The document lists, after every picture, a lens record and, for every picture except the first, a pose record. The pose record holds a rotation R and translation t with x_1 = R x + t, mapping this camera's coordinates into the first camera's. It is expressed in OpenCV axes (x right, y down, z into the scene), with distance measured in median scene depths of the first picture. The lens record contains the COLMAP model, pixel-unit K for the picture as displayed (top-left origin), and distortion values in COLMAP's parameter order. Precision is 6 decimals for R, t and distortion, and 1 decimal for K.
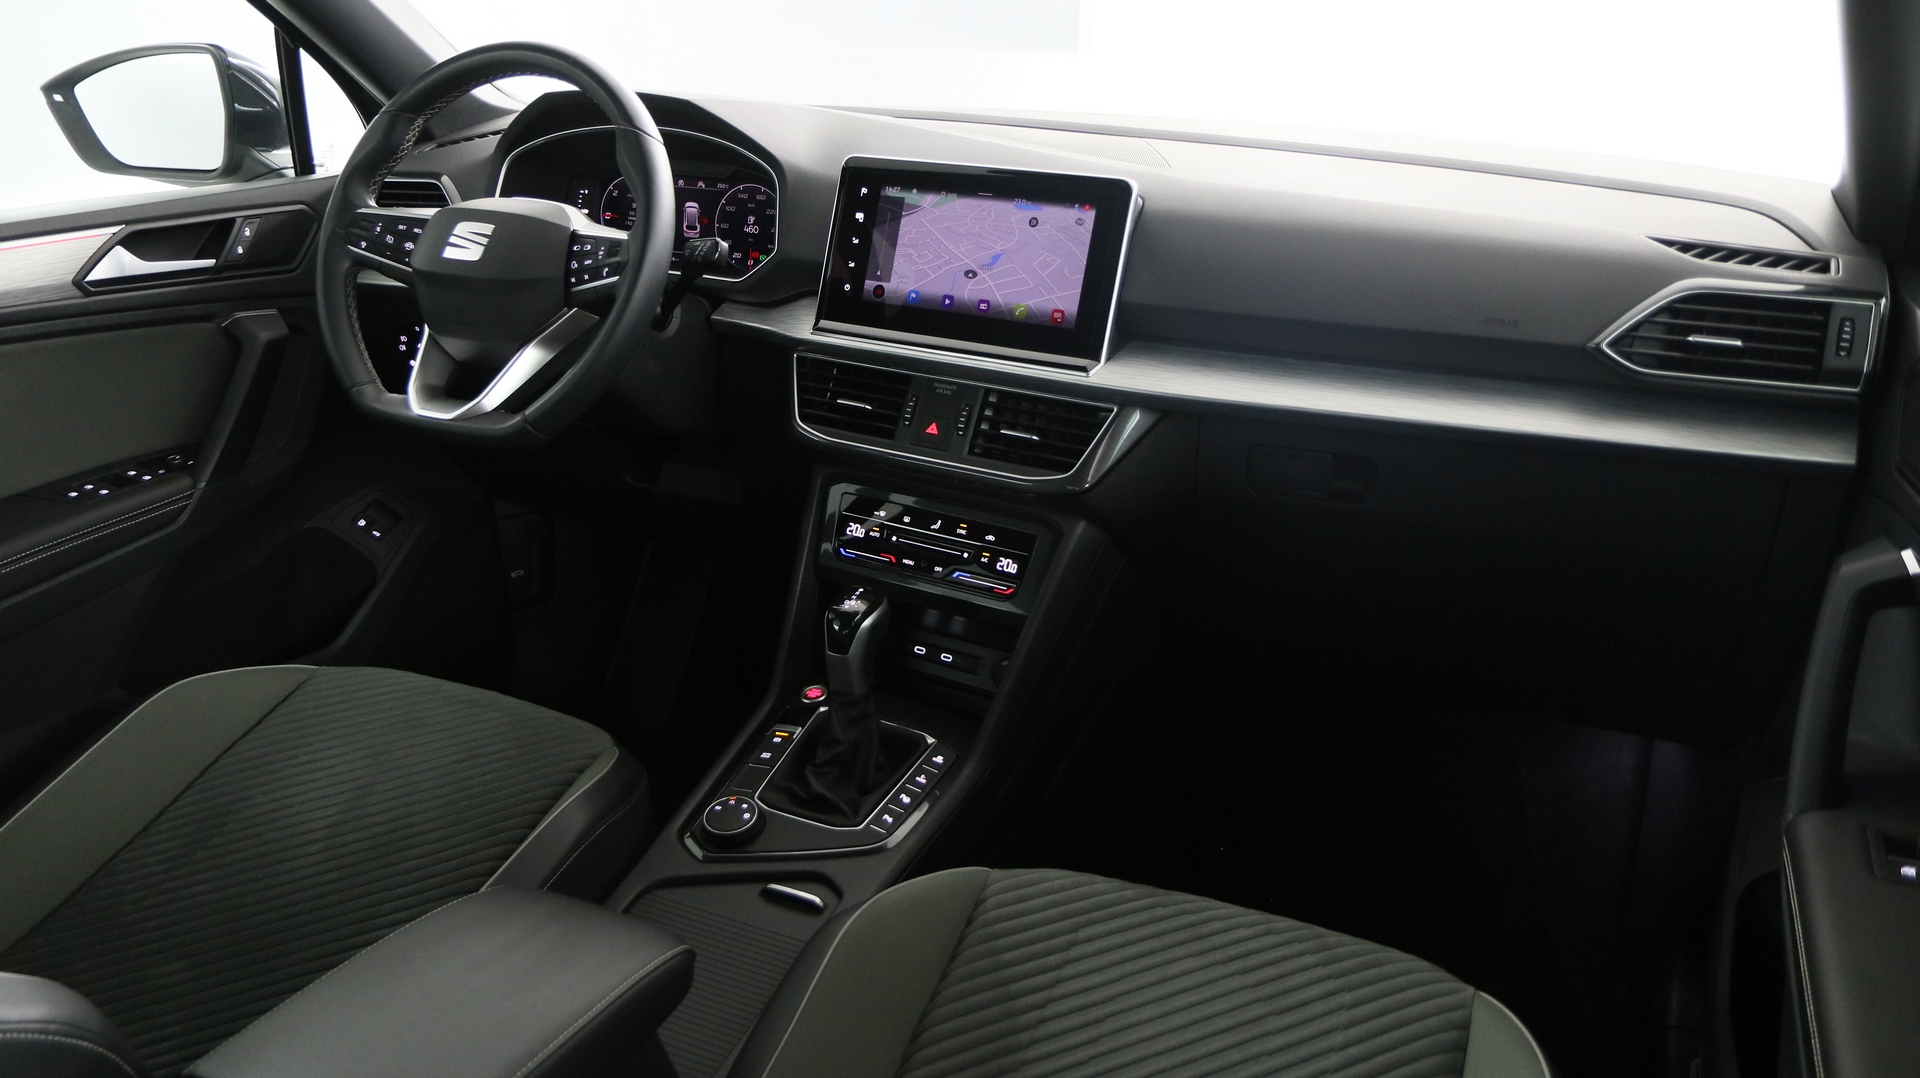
lens RADIAL K [[1458.4, 0, 952.4], [0, 1458.4, 544.6], [0, 0, 1]] dist [-0.011504, 0.008273]
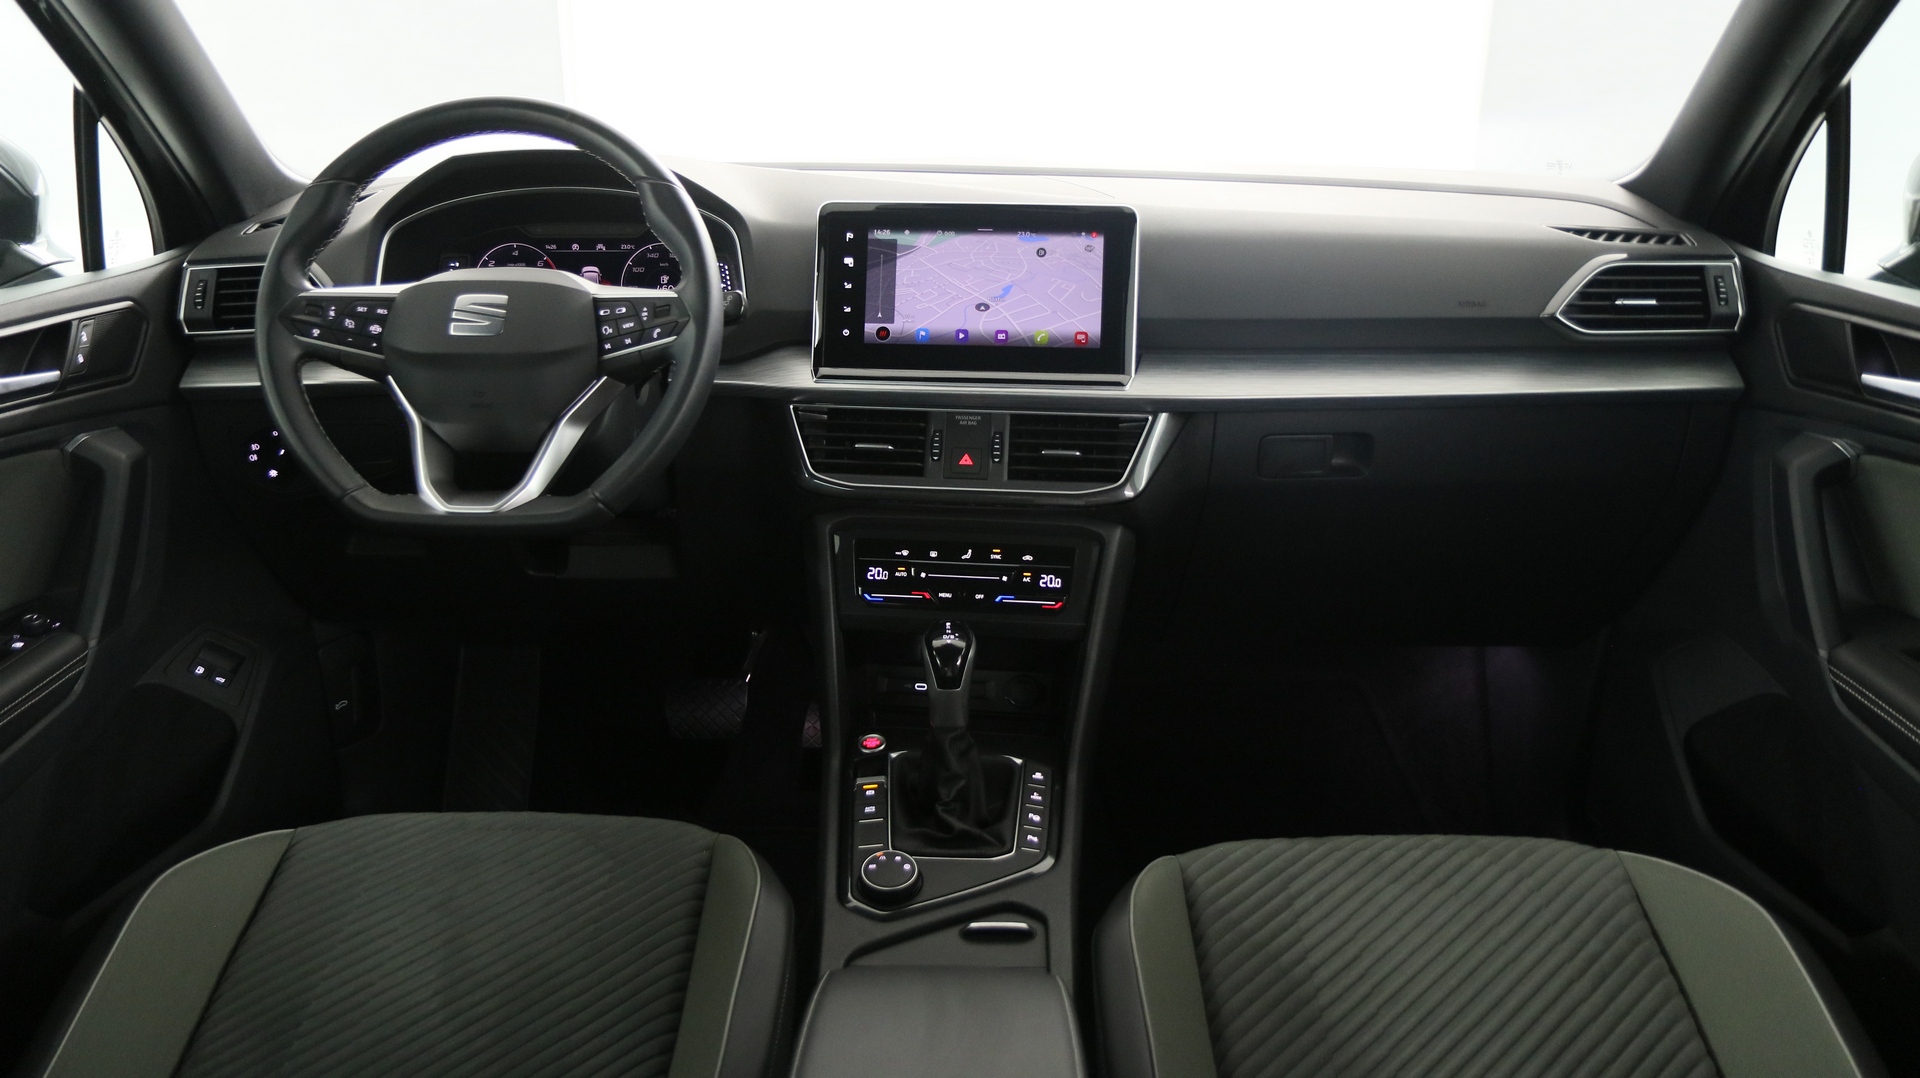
lens RADIAL K [[1458.4, 0, 954.4], [0, 1458.4, 545.1], [0, 0, 1]] dist [-0.011504, 0.008273]
pose [[0.913959, -0.142034, 0.380137, -0.410901], [0.158533, 0.987277, -0.012273, -0.009154], [-0.373558, 0.071481, 0.924849, 0.061087]]
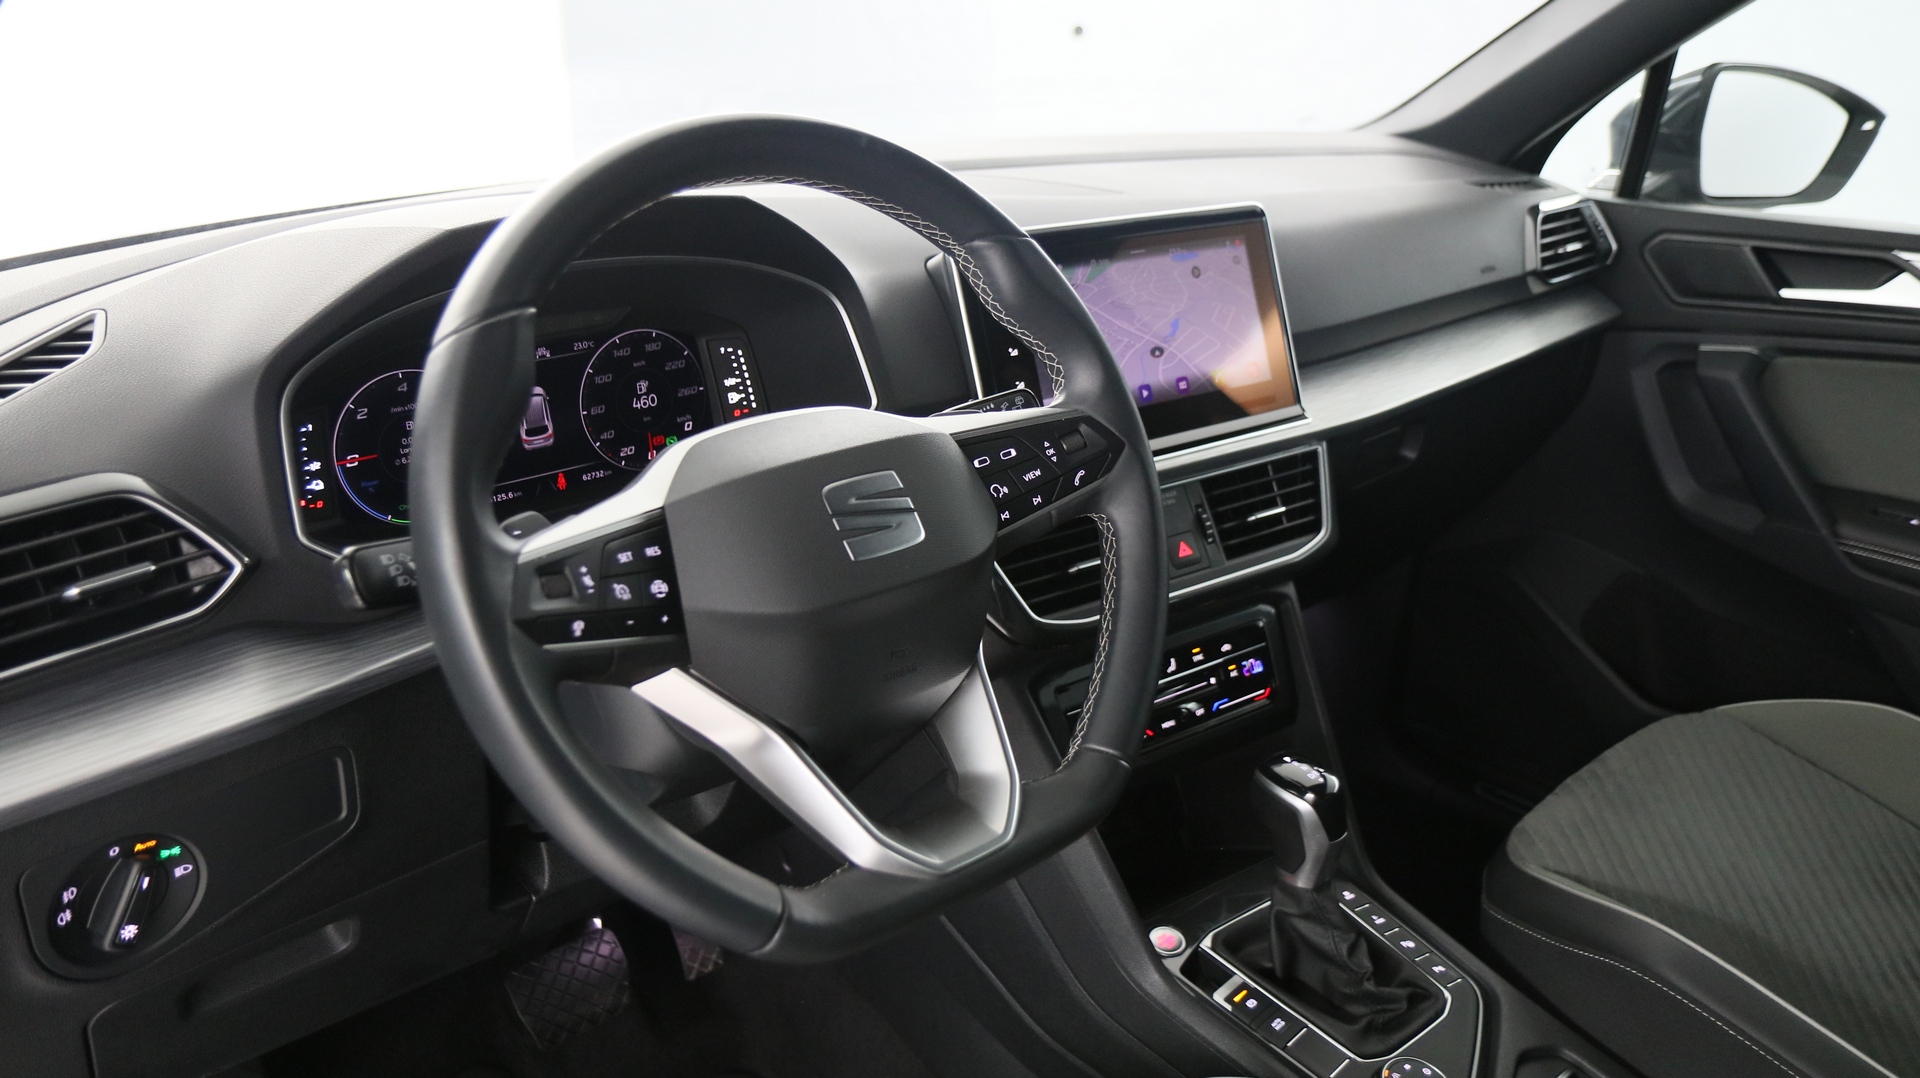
lens RADIAL K [[1458.4, 0, 957.5], [0, 1458.4, 536.6], [0, 0, 1]] dist [-0.011504, 0.008273]
pose [[0.400149, -0.335807, 0.852710, -0.722753], [0.341829, 0.917992, 0.201106, -0.282116], [-0.850314, 0.211009, 0.482122, 0.709337]]
